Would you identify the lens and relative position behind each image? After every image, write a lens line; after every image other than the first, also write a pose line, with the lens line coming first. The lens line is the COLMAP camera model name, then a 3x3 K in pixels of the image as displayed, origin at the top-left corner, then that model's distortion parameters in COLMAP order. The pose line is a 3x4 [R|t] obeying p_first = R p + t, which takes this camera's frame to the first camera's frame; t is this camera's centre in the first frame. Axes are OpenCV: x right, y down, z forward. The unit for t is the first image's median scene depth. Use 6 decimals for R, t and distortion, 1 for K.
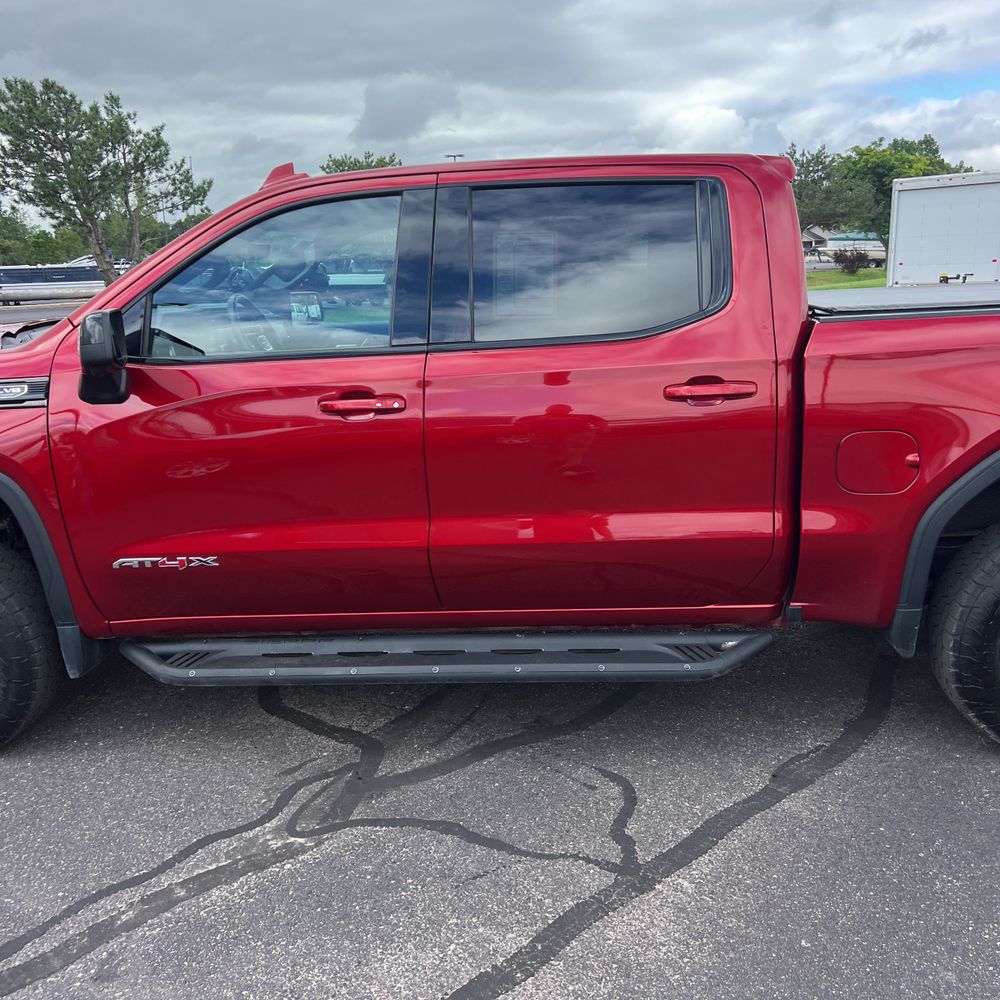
lens RADIAL K [[1007.0, 0, 490.5], [0, 1007.0, 511.7], [0, 0, 1]] dist [0.036962, -0.026621]
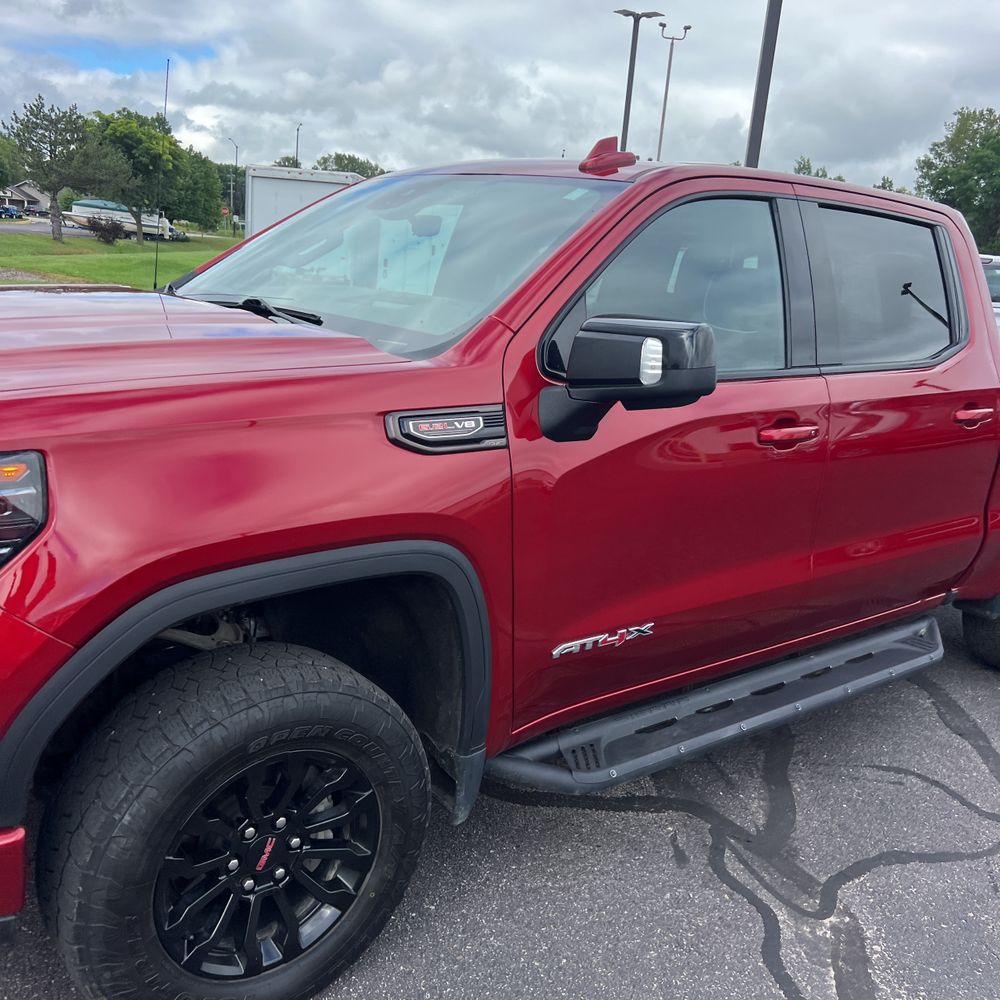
lens RADIAL K [[1007.0, 0, 490.5], [0, 1007.0, 511.7], [0, 0, 1]] dist [0.036962, -0.026621]
pose [[0.735325, -0.076803, 0.673348, -0.114141], [0.057124, 0.997046, 0.051342, -0.011828], [-0.675302, 0.000712, 0.737541, 0.061156]]
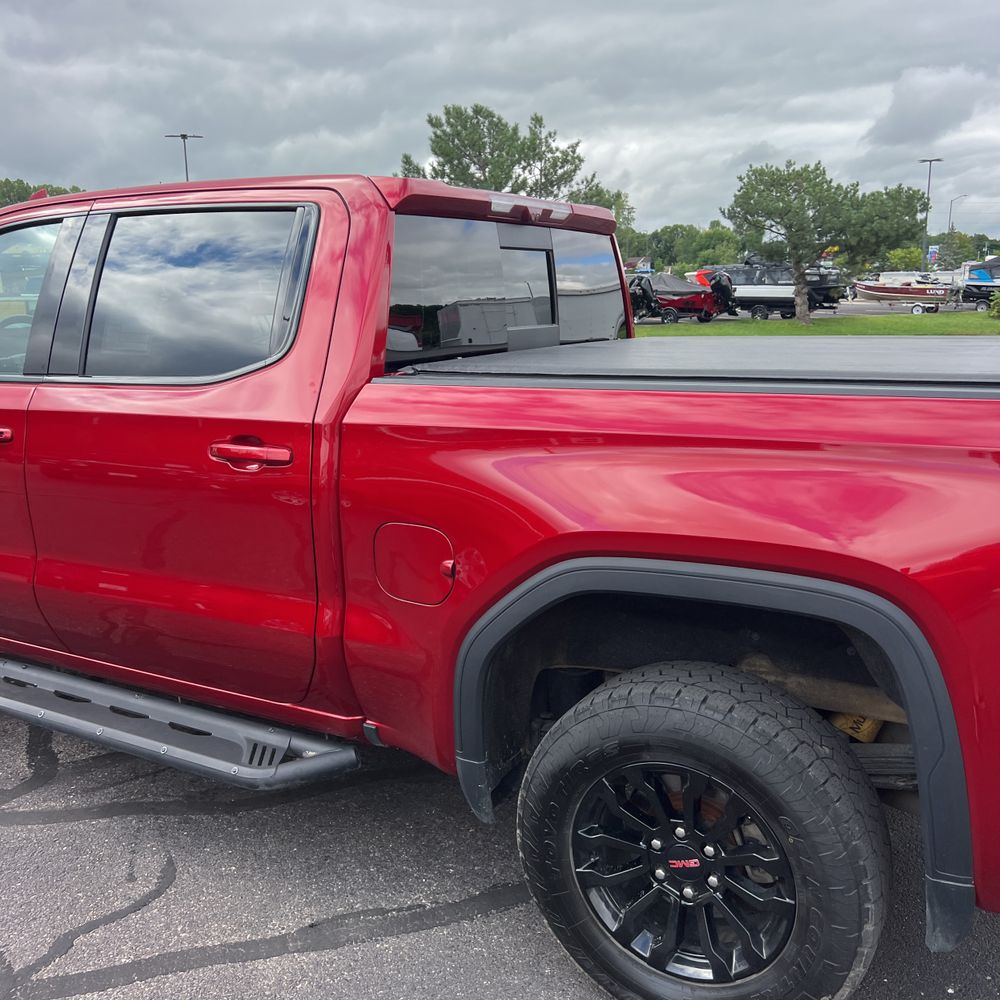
lens RADIAL K [[1003.2, 0, 492.4], [0, 1003.2, 504.2], [0, 0, 1]] dist [0.030161, -0.005739]
pose [[0.896443, 0.117564, -0.427280, 0.090113], [-0.123654, 0.992233, 0.013580, -0.013463], [0.425558, 0.040661, 0.904017, 0.038324]]
